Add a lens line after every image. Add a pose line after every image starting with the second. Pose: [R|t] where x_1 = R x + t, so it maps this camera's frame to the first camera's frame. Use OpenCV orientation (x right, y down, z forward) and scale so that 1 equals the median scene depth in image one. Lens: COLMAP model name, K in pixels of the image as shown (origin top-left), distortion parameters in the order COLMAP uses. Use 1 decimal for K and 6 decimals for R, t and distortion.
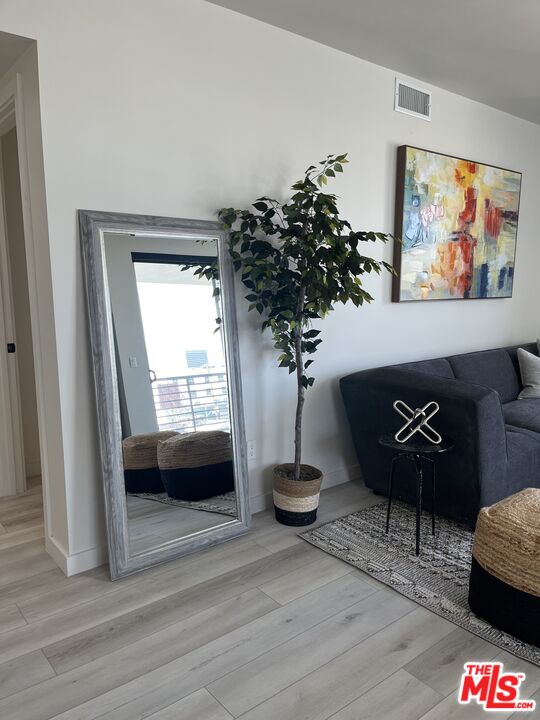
lens RADIAL K [[548.9, 0, 274.0], [0, 548.9, 365.8], [0, 0, 1]] dist [0.048498, -0.074373]
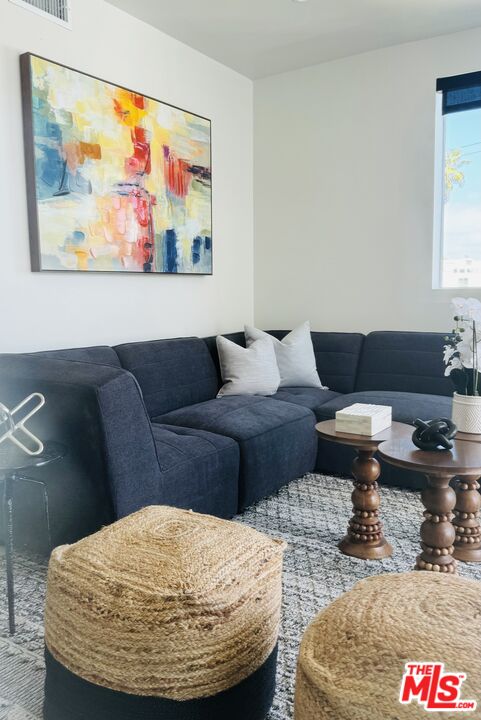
lens RADIAL K [[629.9, 0, 181.8], [0, 629.9, 369.2], [0, 0, 1]] dist [0.009462, -0.003192]
pose [[0.970079, -0.048853, 0.237823, 0.247859], [0.059108, 0.997596, -0.036181, 0.065446], [-0.235483, 0.049156, 0.970634, 0.195319]]
